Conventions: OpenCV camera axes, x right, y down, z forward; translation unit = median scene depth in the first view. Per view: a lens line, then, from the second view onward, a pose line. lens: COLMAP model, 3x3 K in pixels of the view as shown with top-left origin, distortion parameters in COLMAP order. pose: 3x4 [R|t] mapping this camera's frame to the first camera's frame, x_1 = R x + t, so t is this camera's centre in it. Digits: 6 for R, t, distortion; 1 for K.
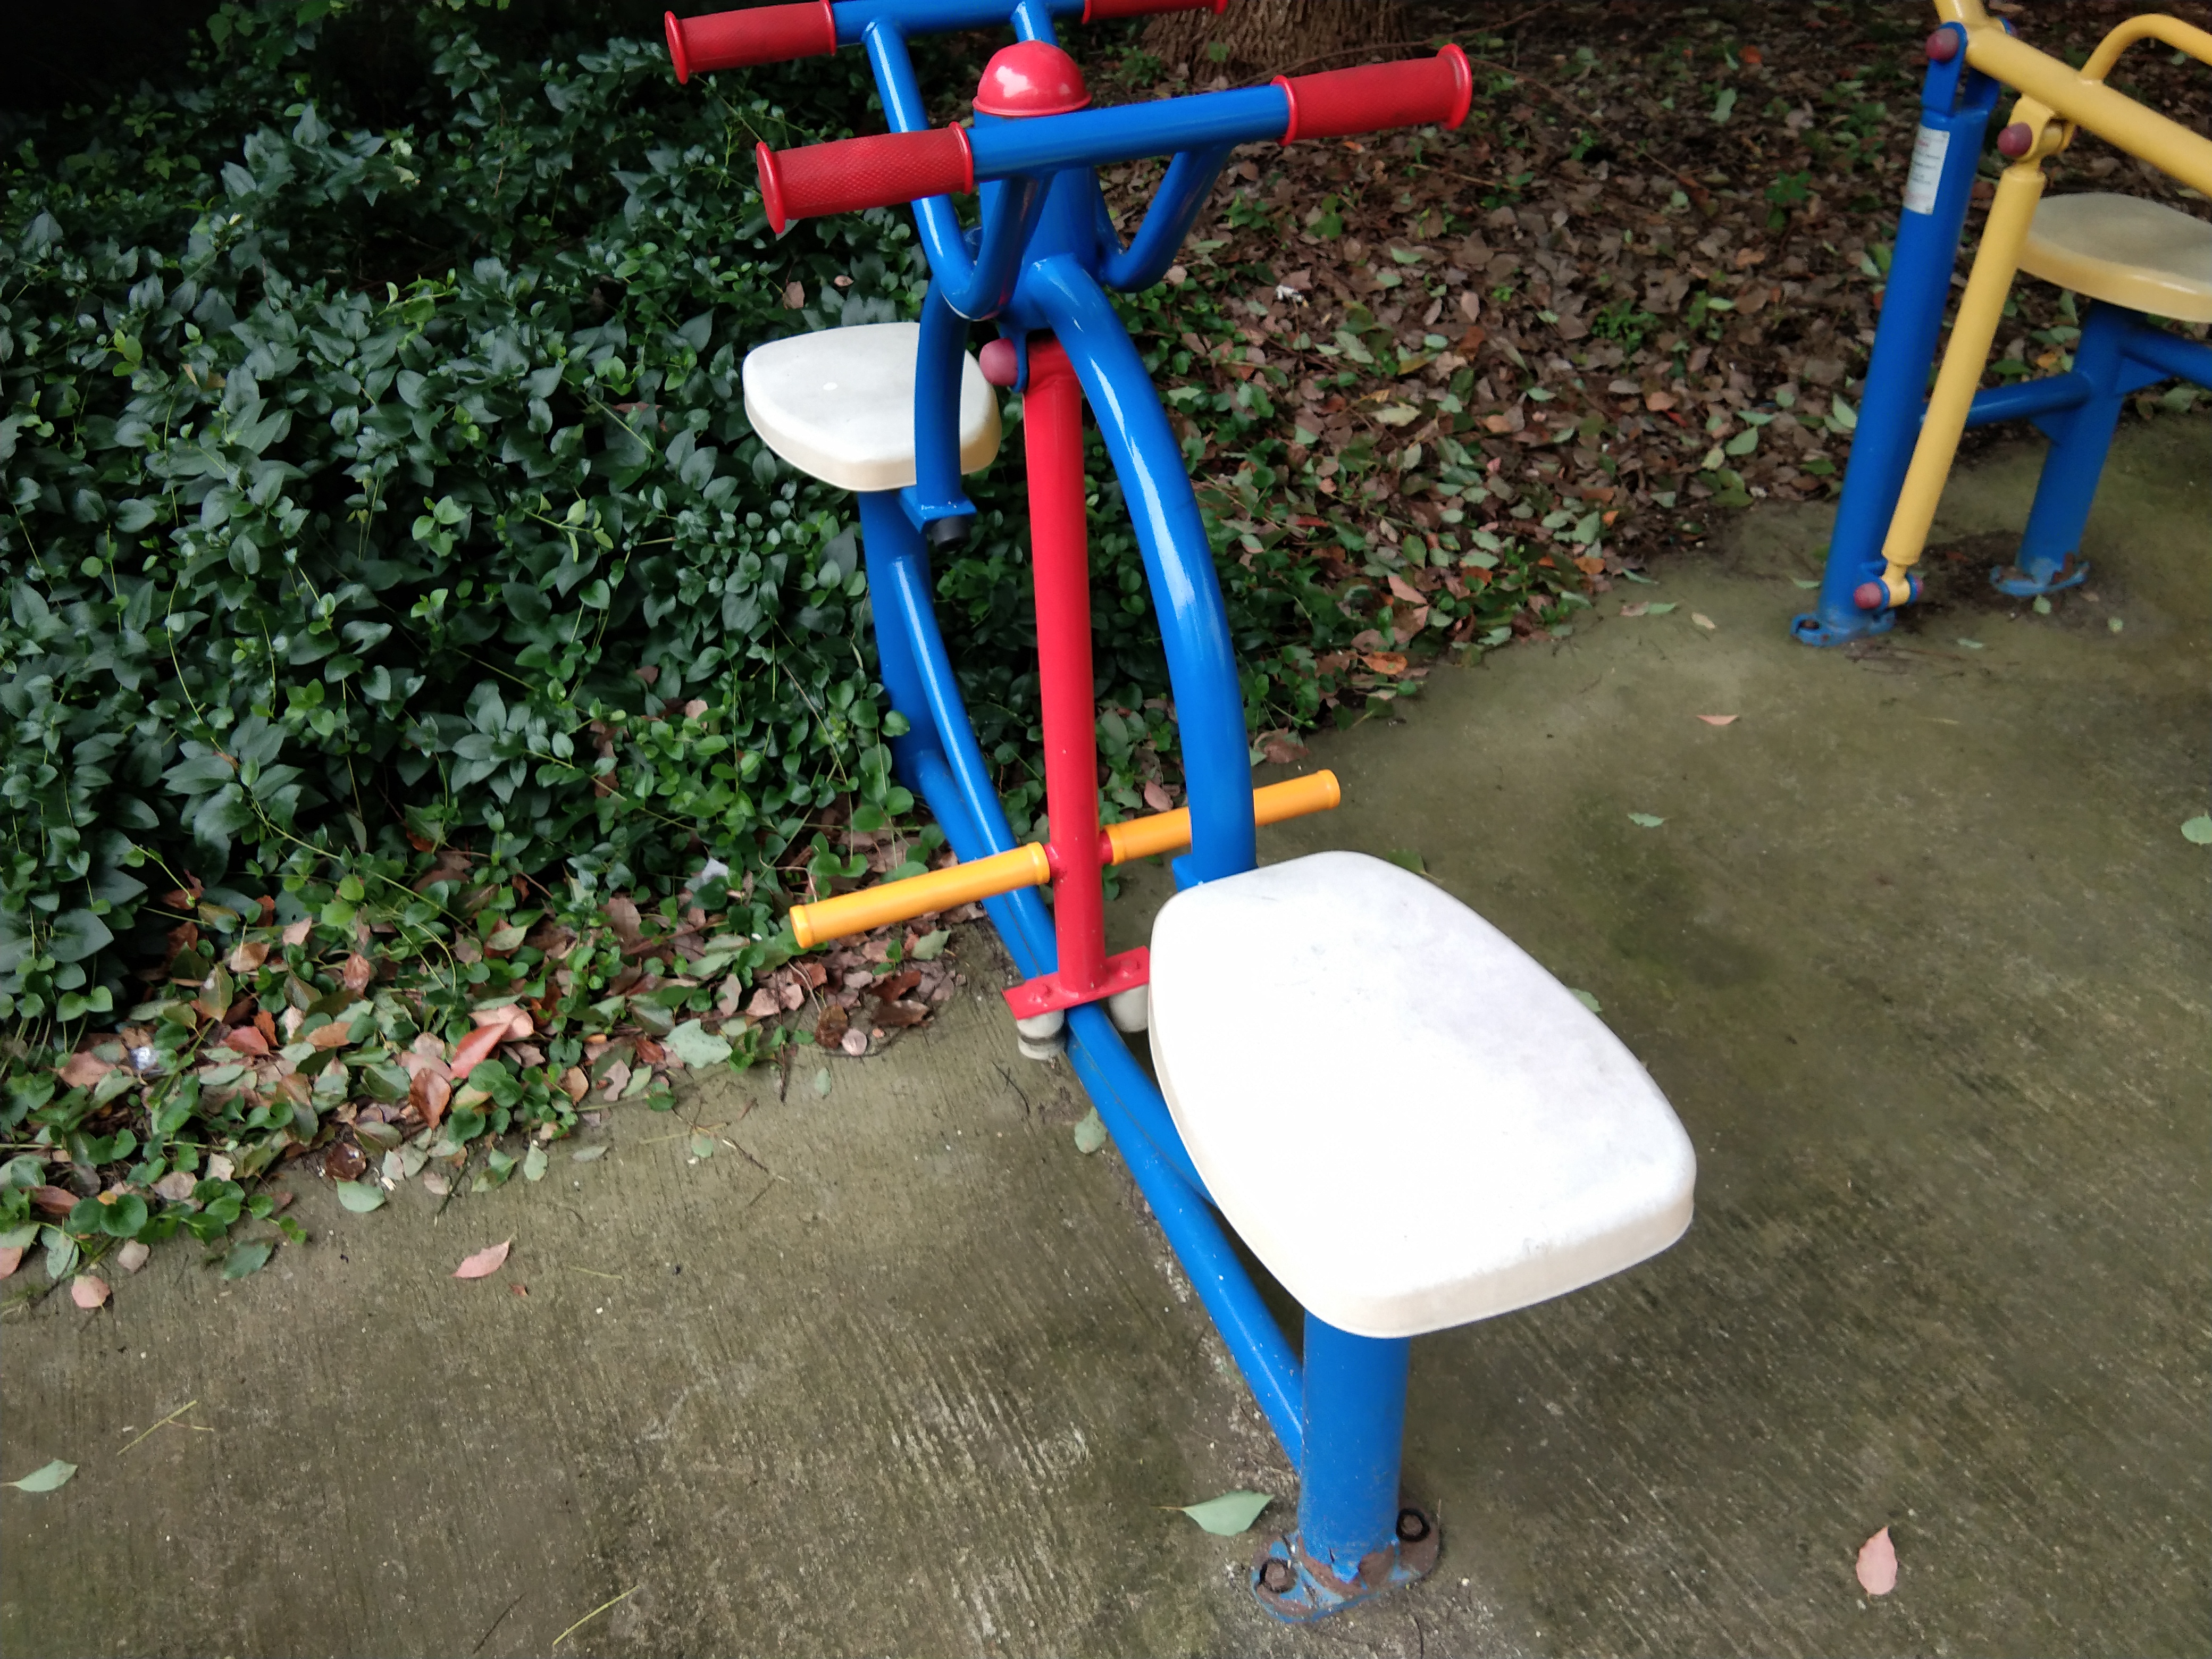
lens RADIAL K [[1751.3, 0, 1101.5], [0, 1751.3, 829.2], [0, 0, 1]] dist [0.084221, -0.127411]
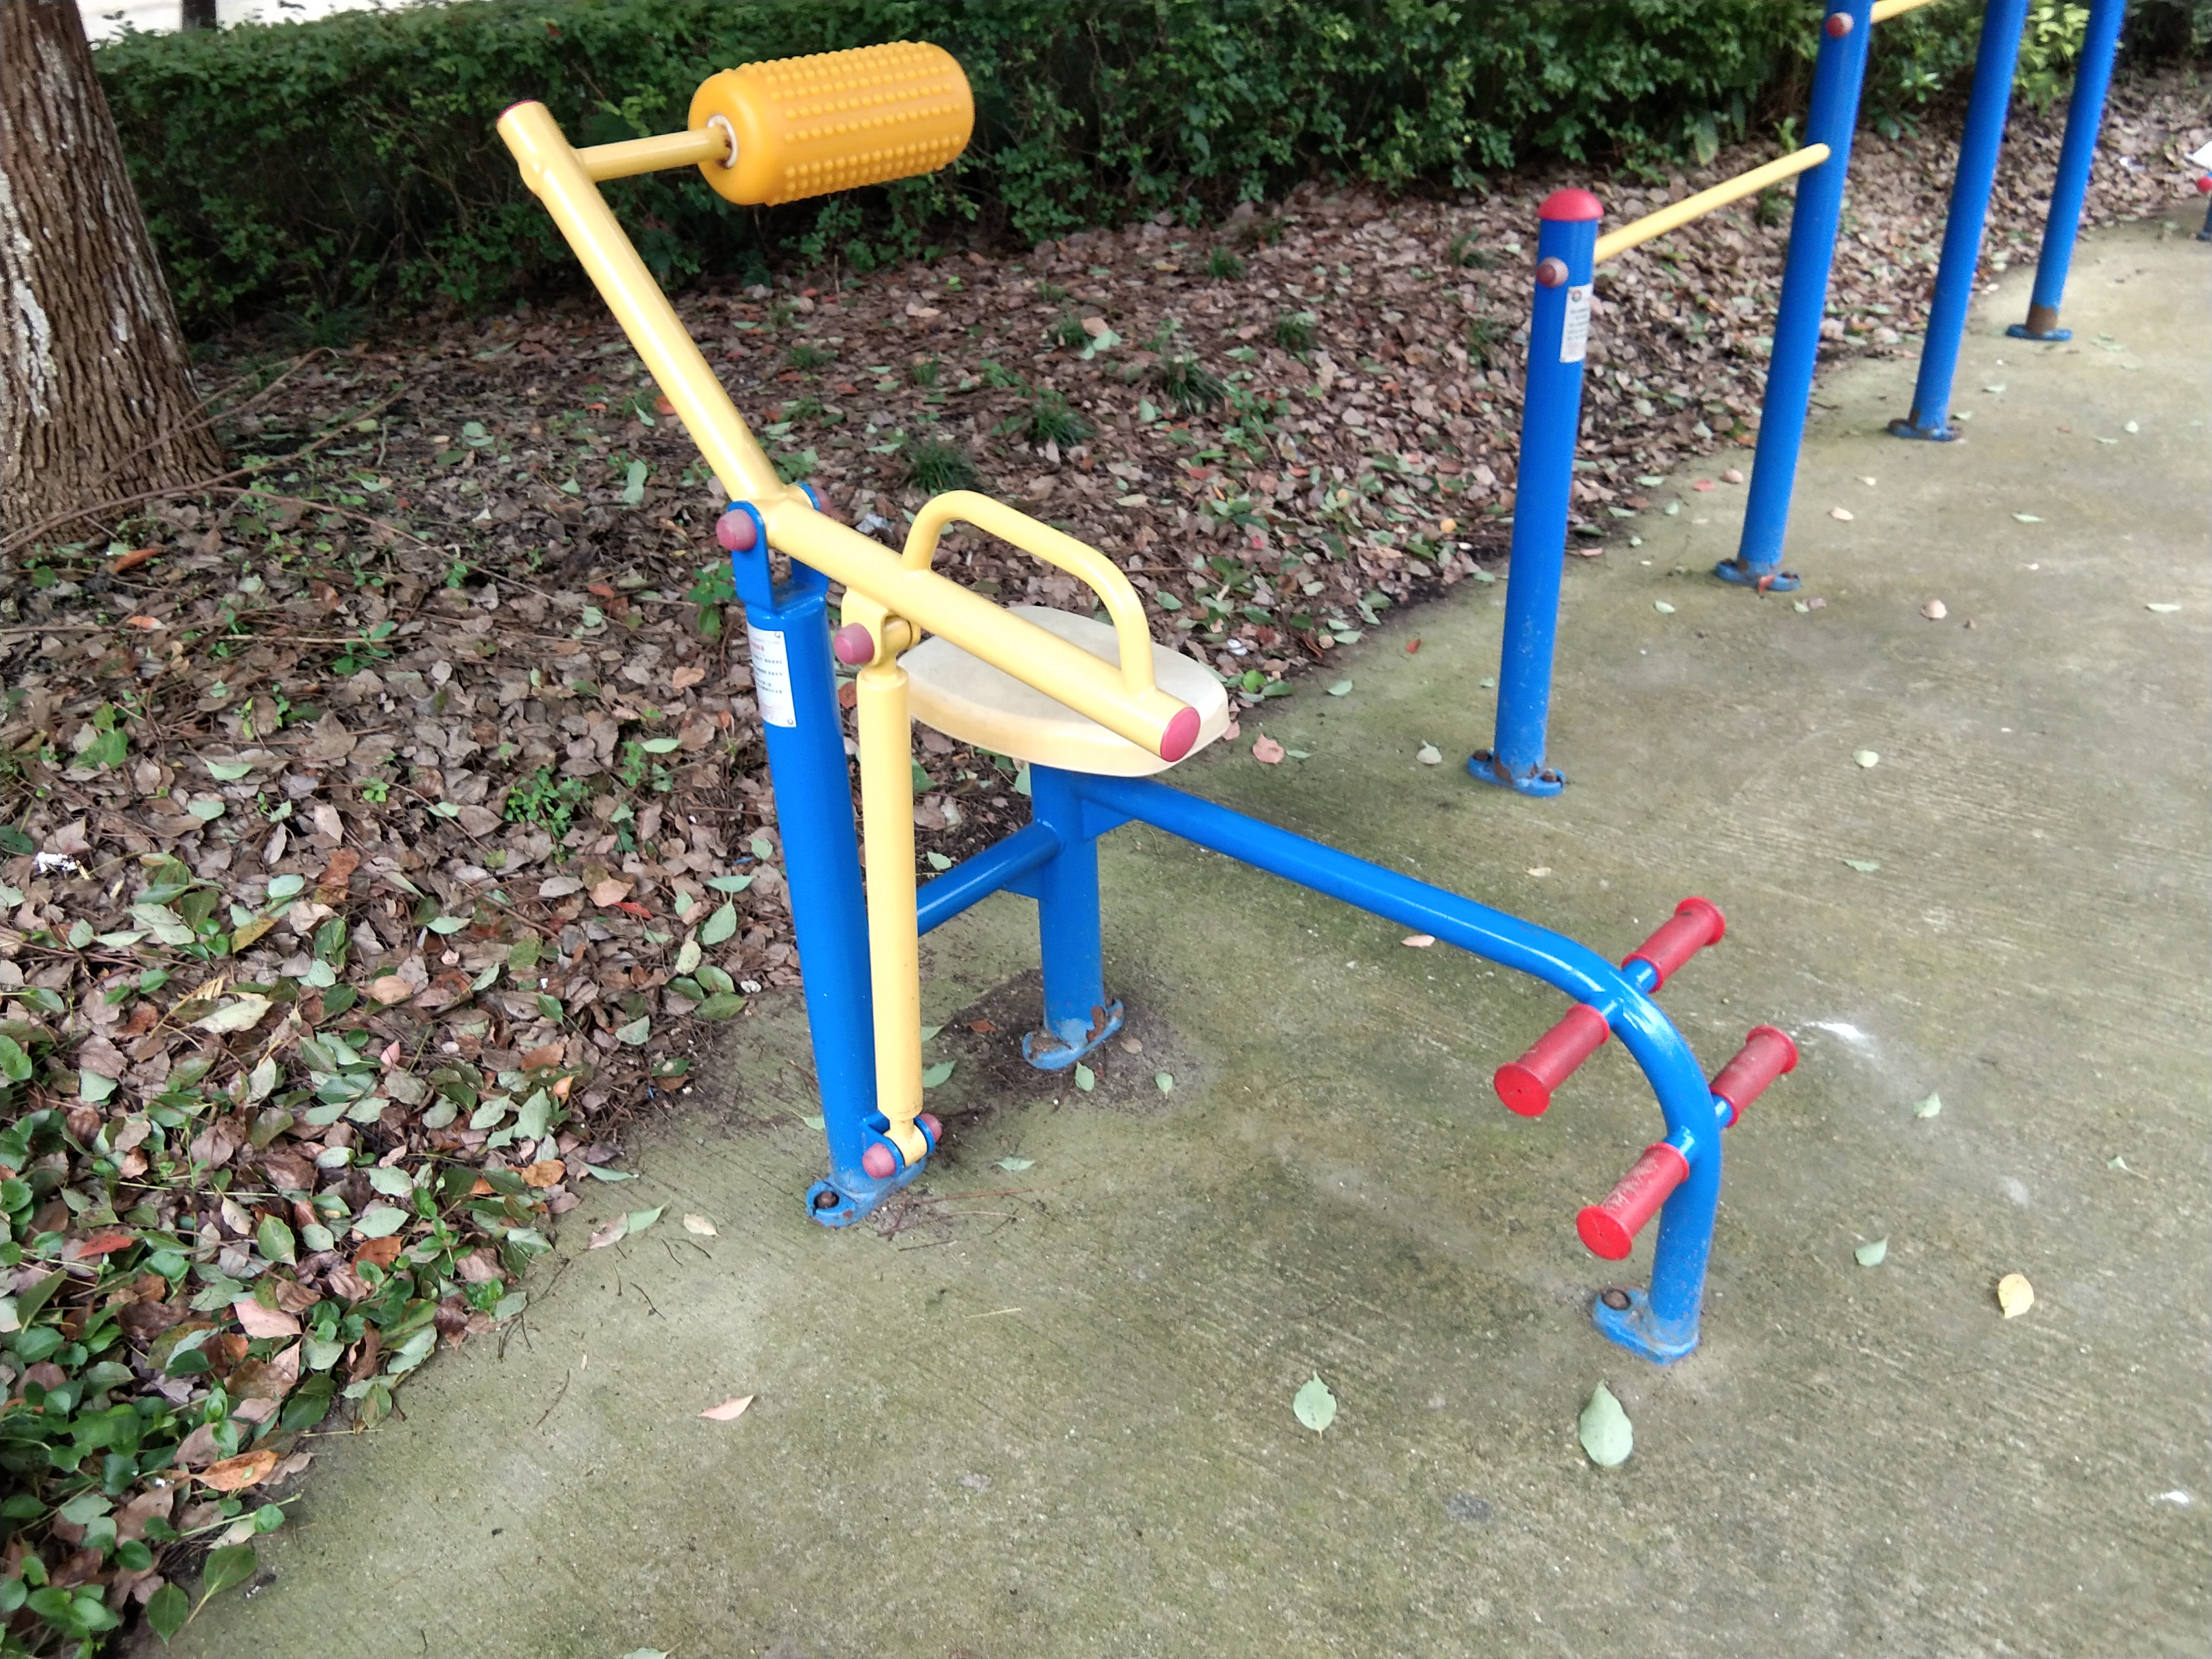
lens RADIAL K [[1751.3, 0, 1111.0], [0, 1751.3, 824.9], [0, 0, 1]] dist [0.084221, -0.127411]
pose [[0.875211, -0.233114, 0.423868, 0.188268], [0.282510, 0.957588, -0.056690, -0.165771], [-0.392676, 0.169362, 0.903948, 0.193903]]
